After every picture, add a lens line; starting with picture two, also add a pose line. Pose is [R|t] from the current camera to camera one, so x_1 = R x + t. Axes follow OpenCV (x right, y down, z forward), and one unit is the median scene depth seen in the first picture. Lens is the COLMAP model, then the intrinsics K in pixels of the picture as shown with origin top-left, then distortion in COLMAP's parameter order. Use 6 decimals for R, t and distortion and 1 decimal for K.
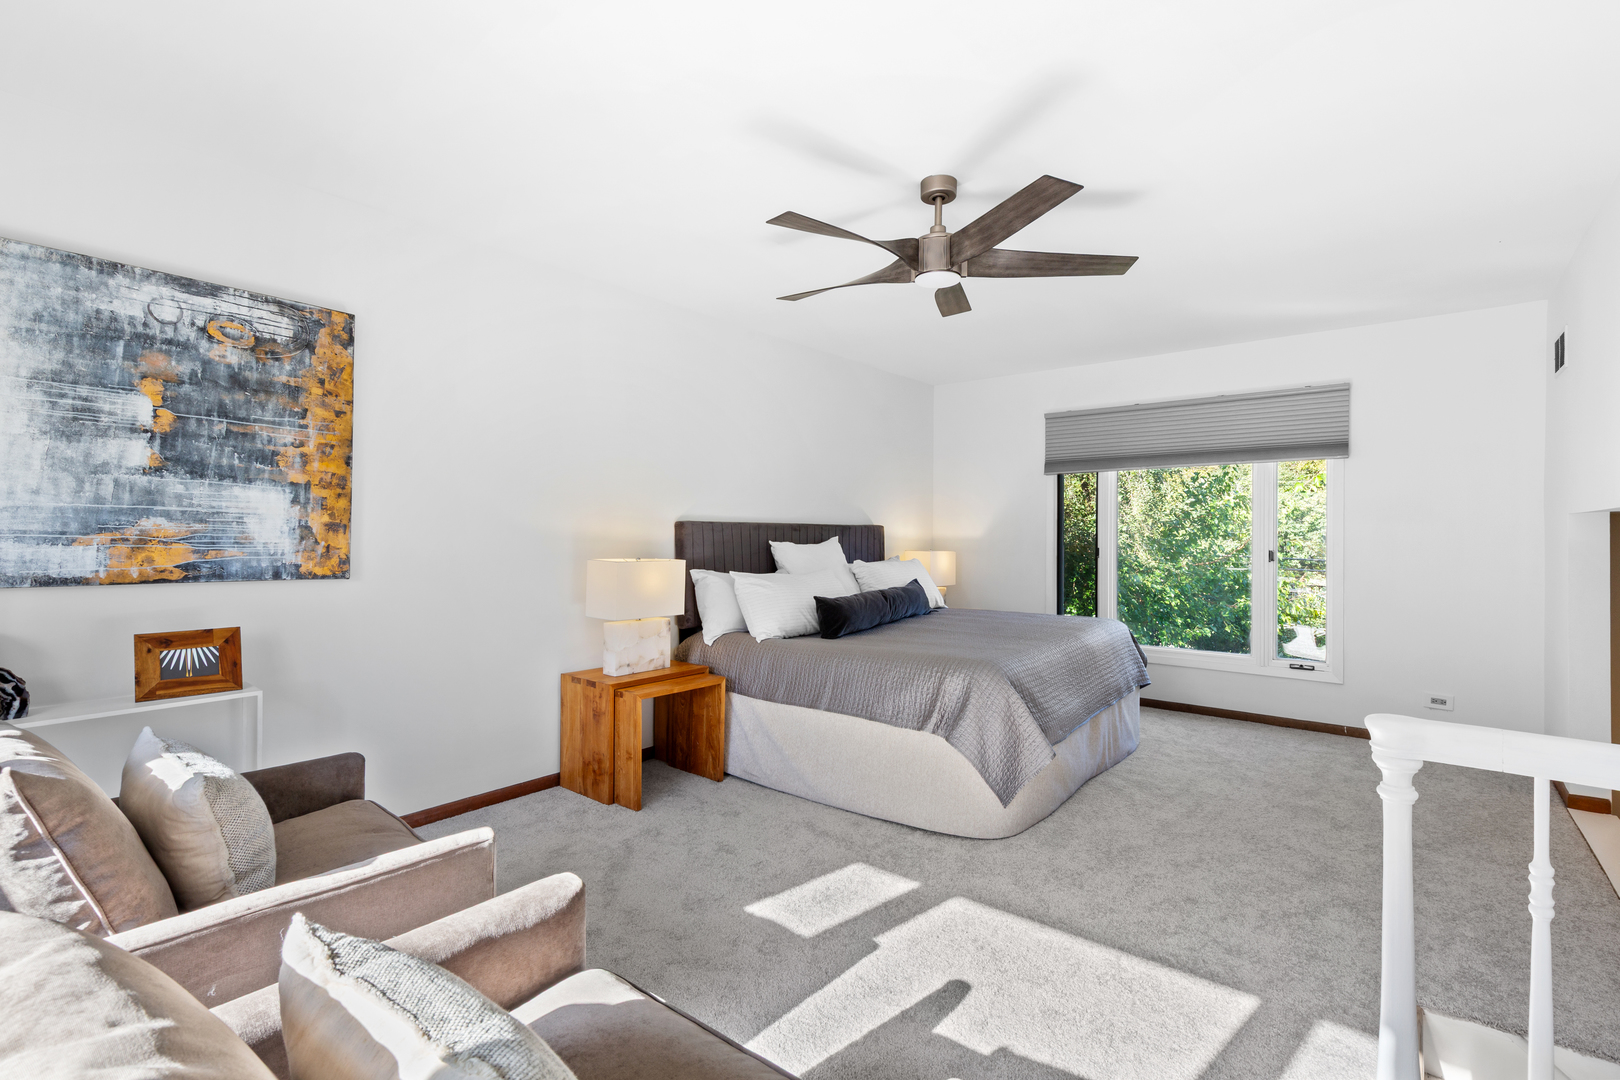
lens RADIAL K [[723.9, 0, 815.3], [0, 723.9, 538.6], [0, 0, 1]] dist [0.004925, -0.000069]
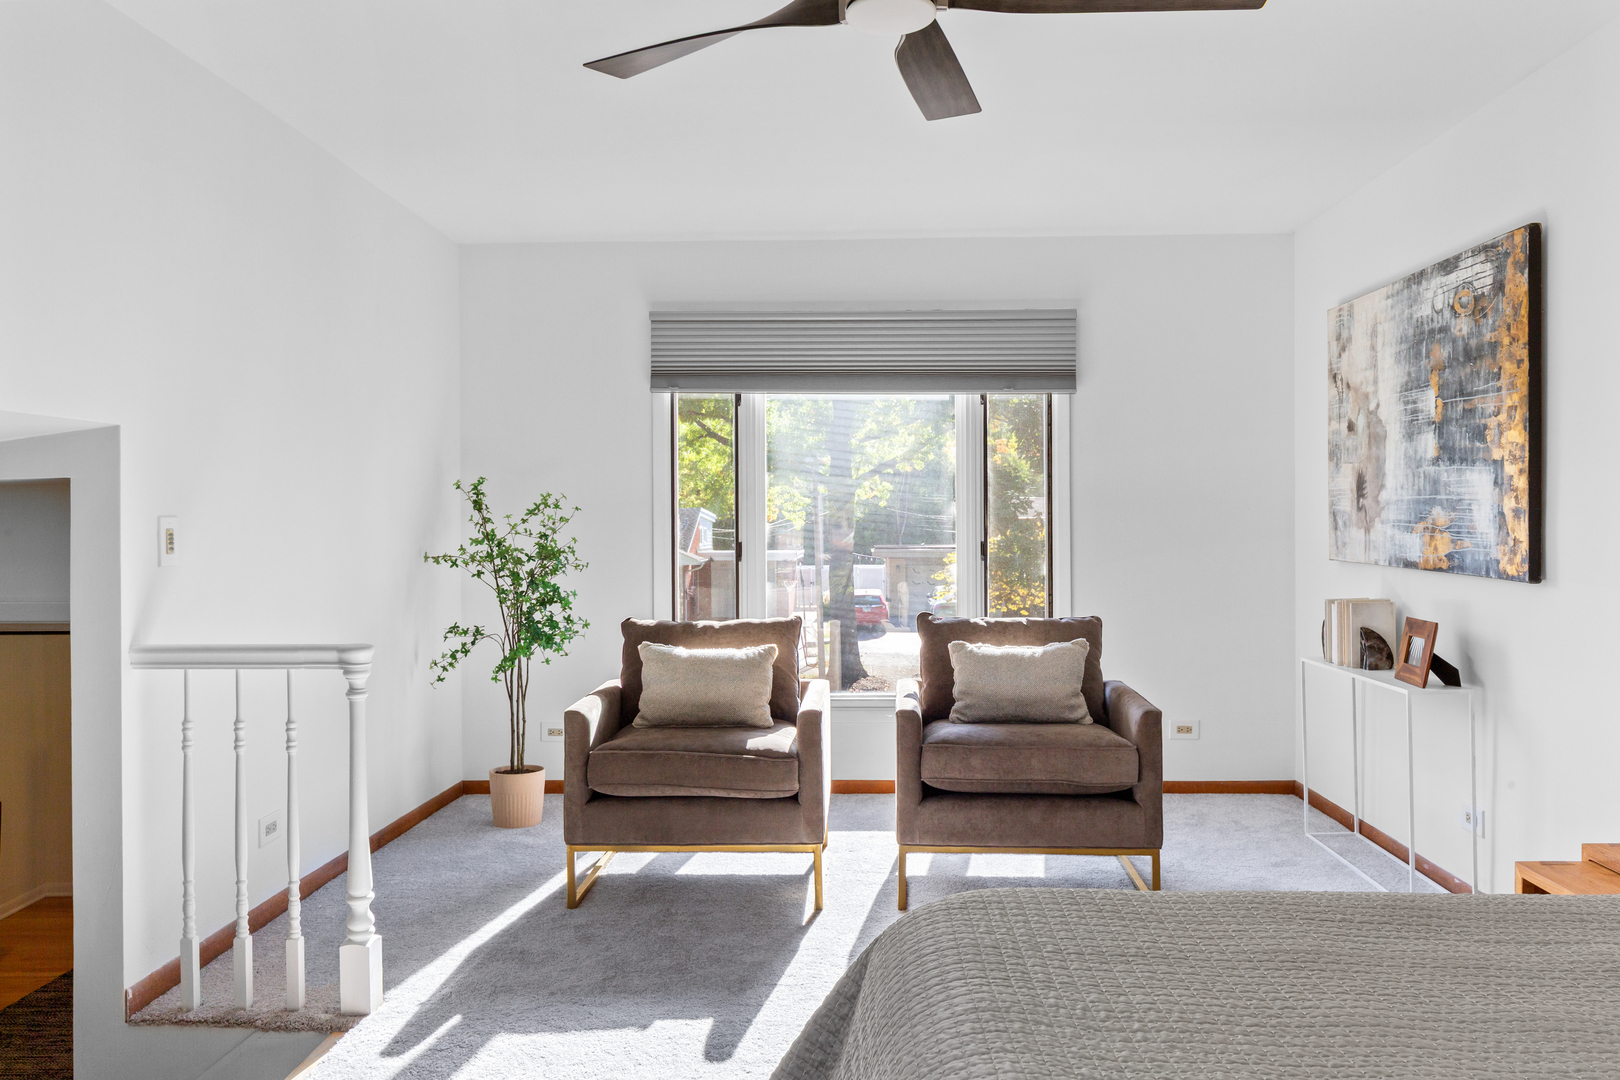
lens RADIAL K [[1205.1, 0, 812.2], [0, 1205.1, 532.0], [0, 0, 1]] dist [-0.002081, -0.000389]
pose [[-0.802677, 0.002445, -0.596409, 0.773492], [-0.007742, 0.999865, 0.014519, -0.011022], [0.596364, 0.016271, -0.802549, 1.786337]]
